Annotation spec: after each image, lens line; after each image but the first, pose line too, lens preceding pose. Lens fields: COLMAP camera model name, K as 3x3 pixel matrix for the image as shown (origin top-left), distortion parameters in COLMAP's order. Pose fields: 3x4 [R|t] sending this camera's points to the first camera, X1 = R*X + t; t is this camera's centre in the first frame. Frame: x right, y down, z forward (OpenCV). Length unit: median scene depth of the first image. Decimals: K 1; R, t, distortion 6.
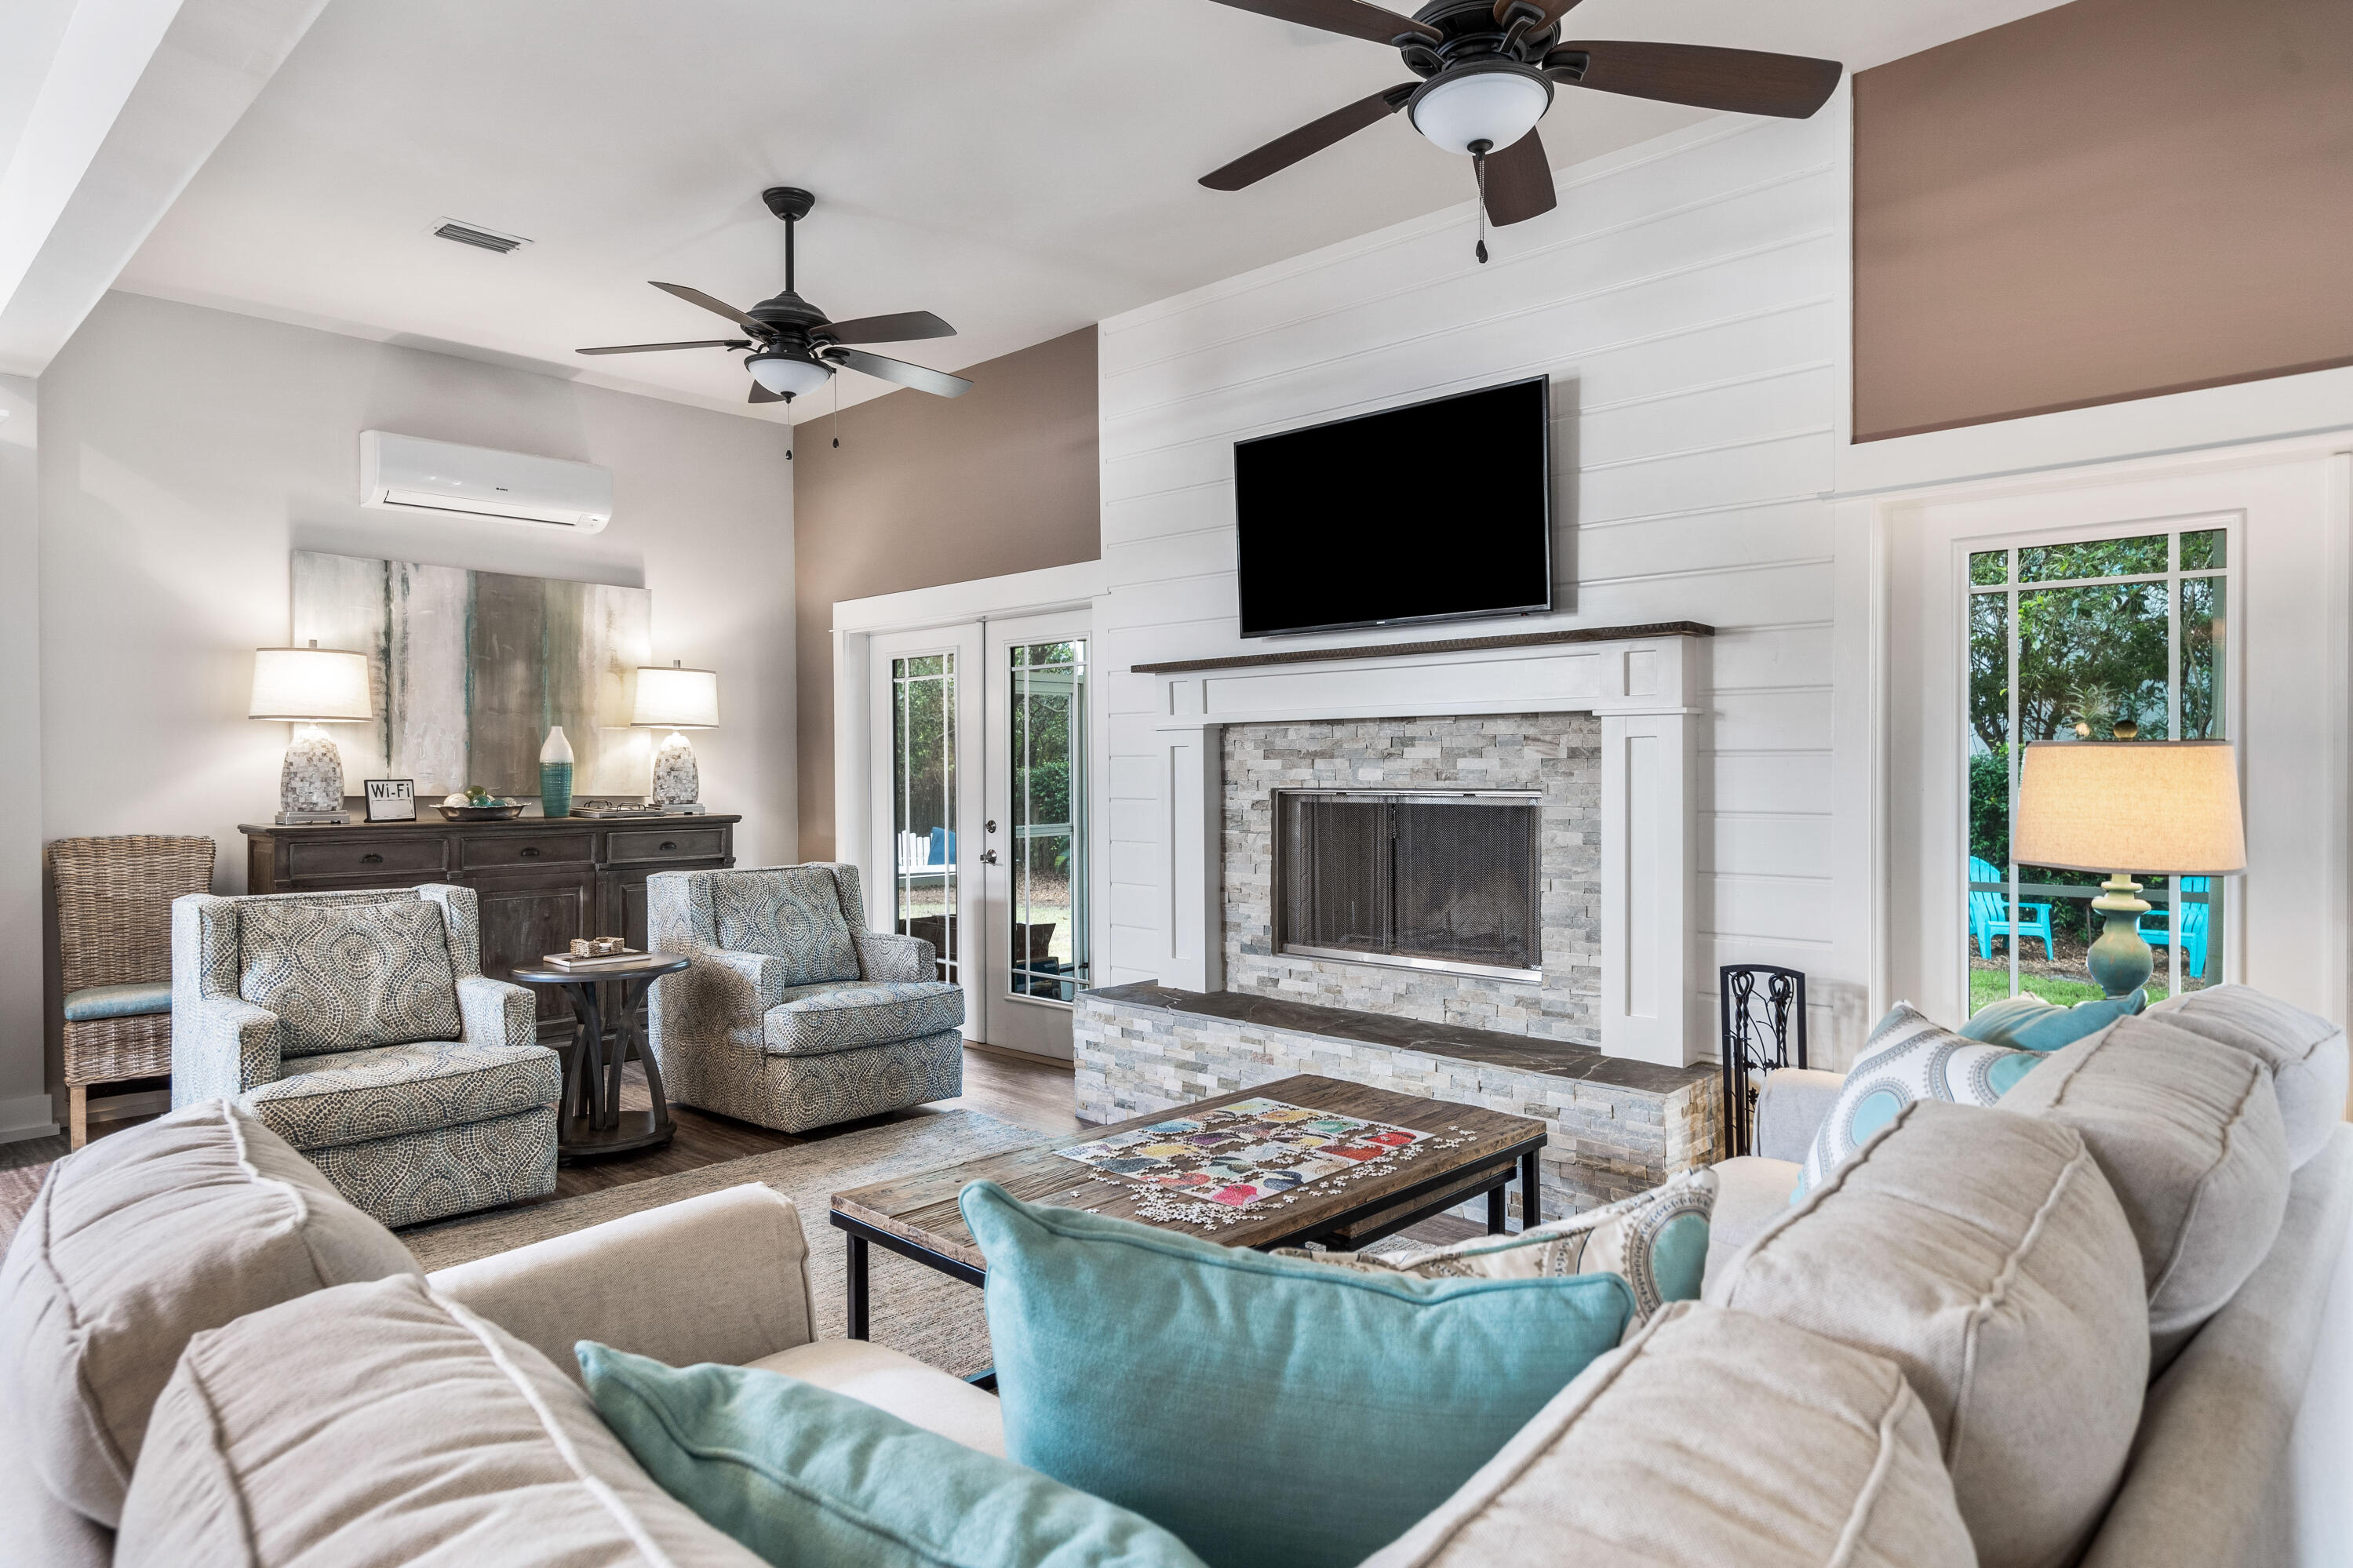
lens RADIAL K [[1363.9, 0, 1176.5], [0, 1363.9, 784.0], [0, 0, 1]] dist [0.013905, 0.000506]
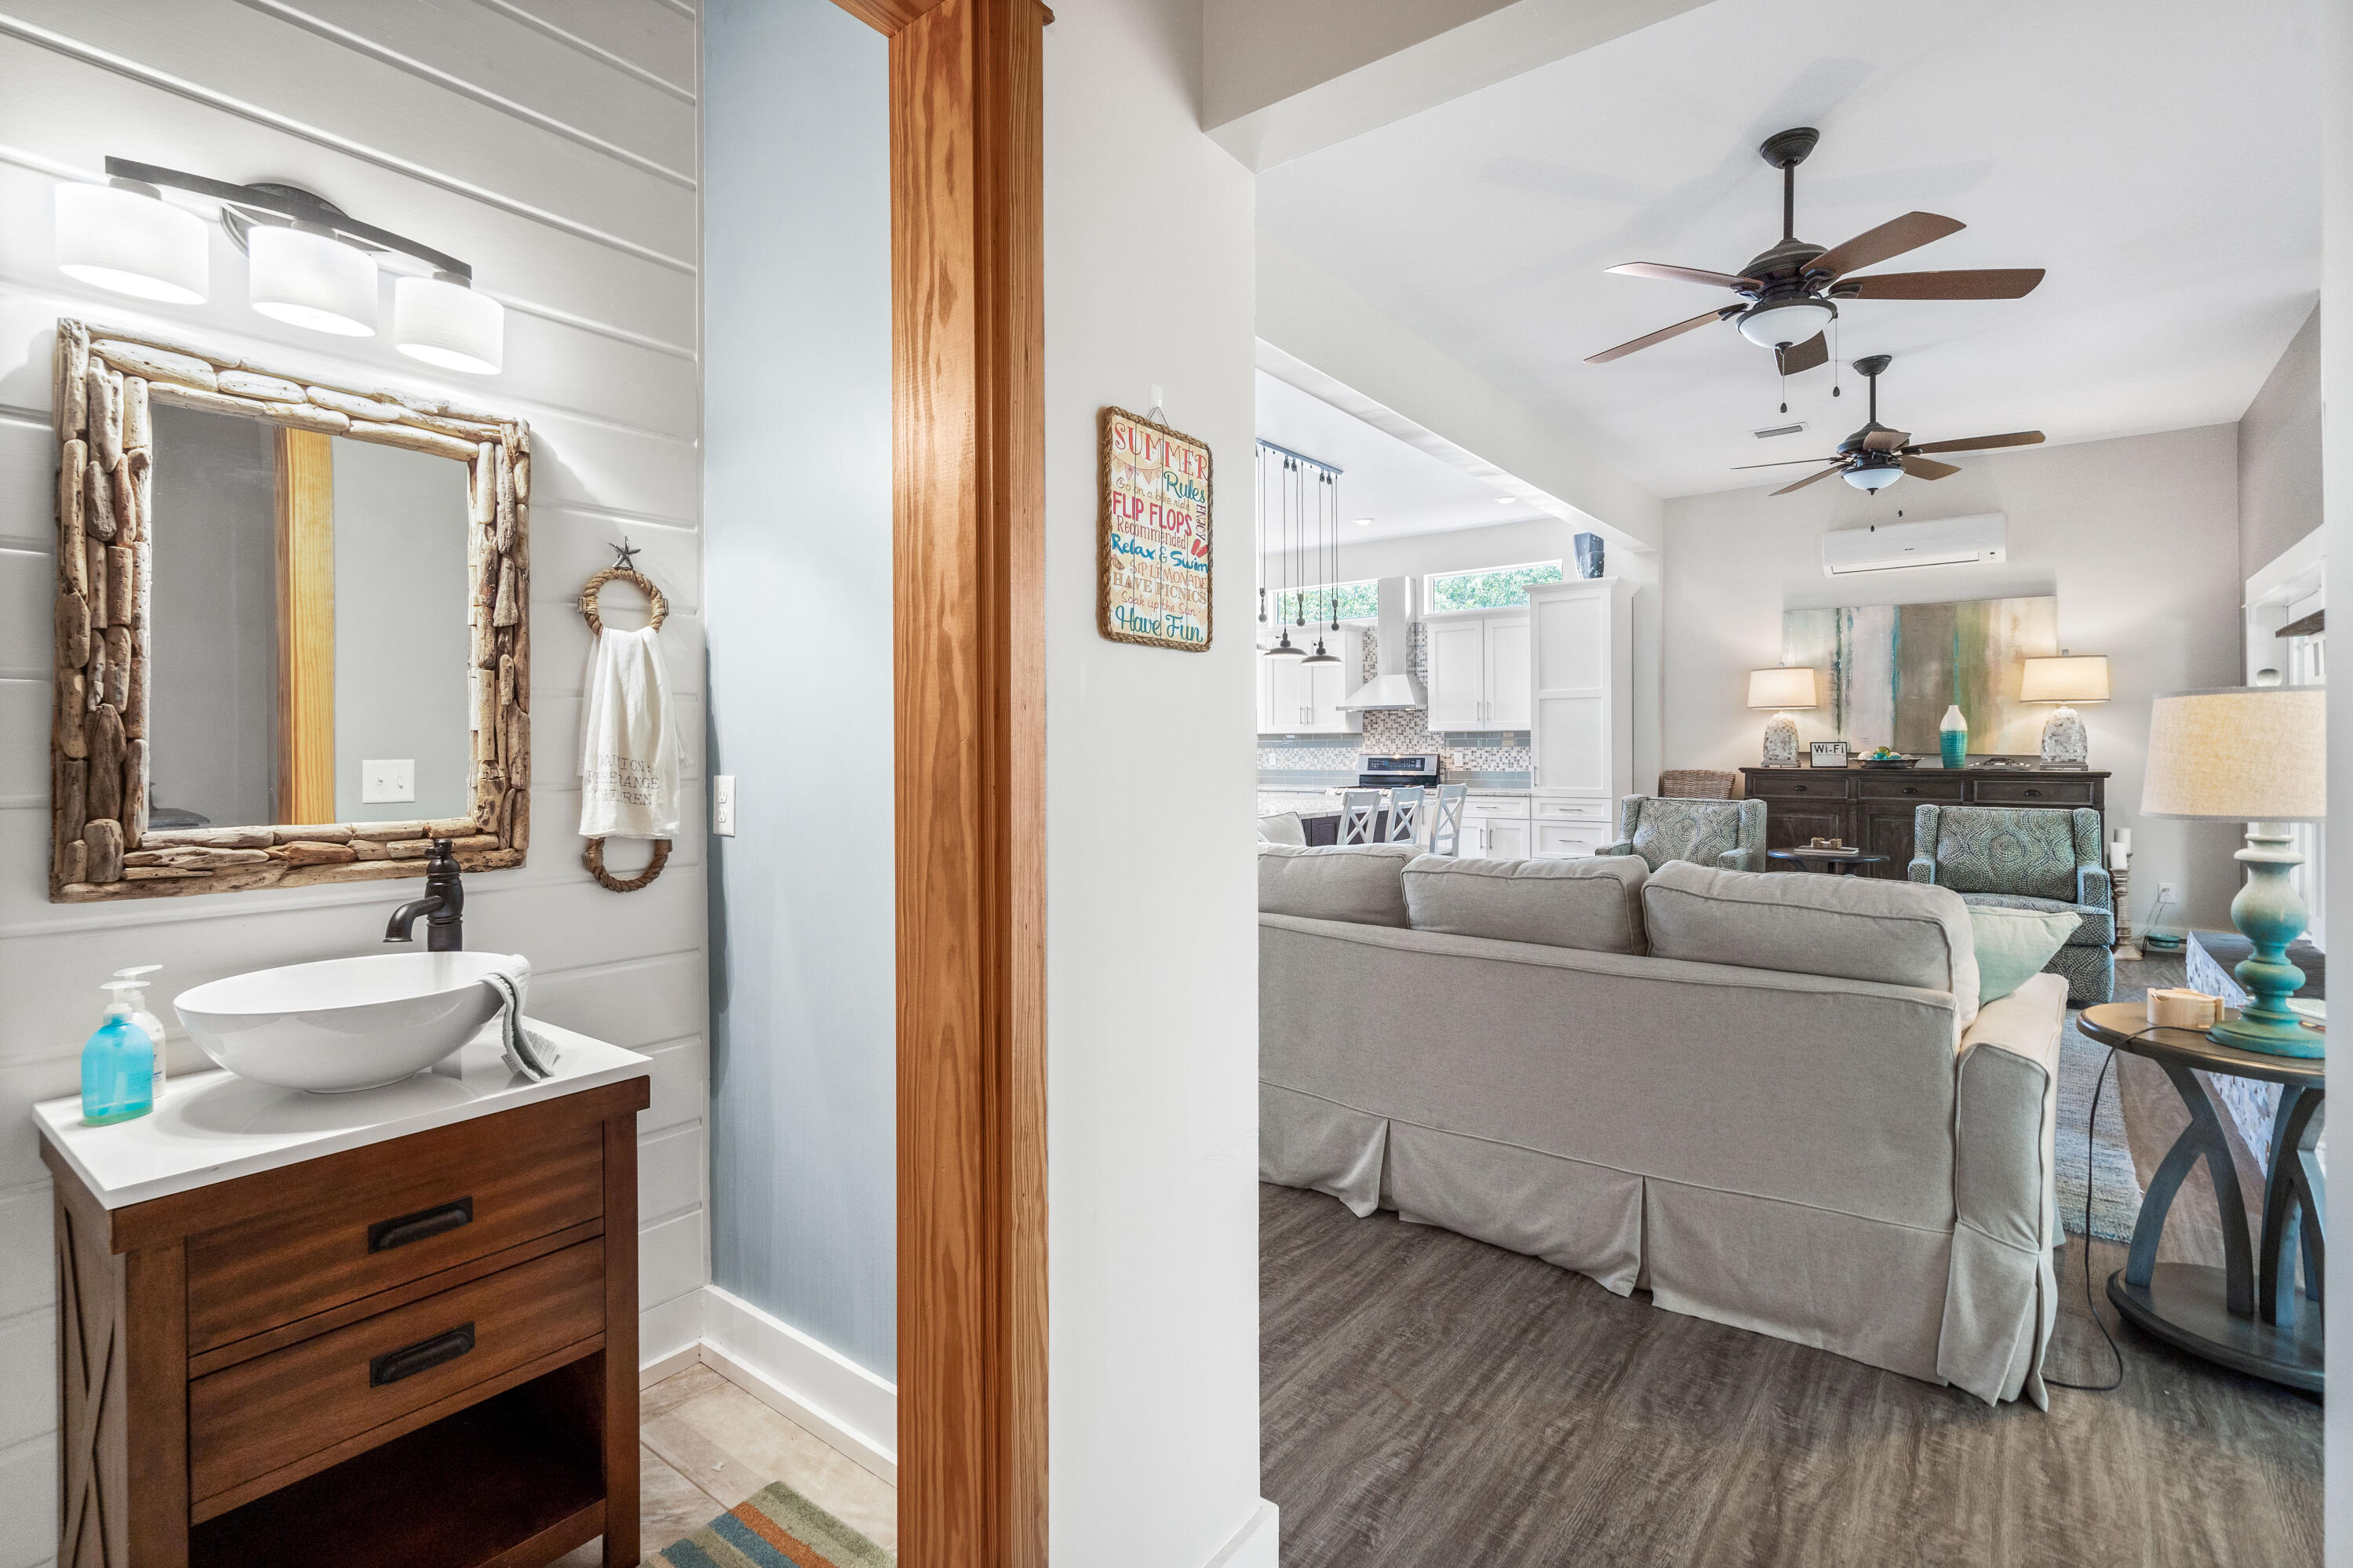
lens RADIAL K [[1108.0, 0, 1161.7], [0, 1108.0, 774.9], [0, 0, 1]] dist [-0.000376, 0.000271]
pose [[0.099828, 0.028888, -0.994585, 0.661521], [-0.008344, 0.999568, 0.028195, 0.005219], [0.994970, 0.005484, 0.100025, 0.061702]]
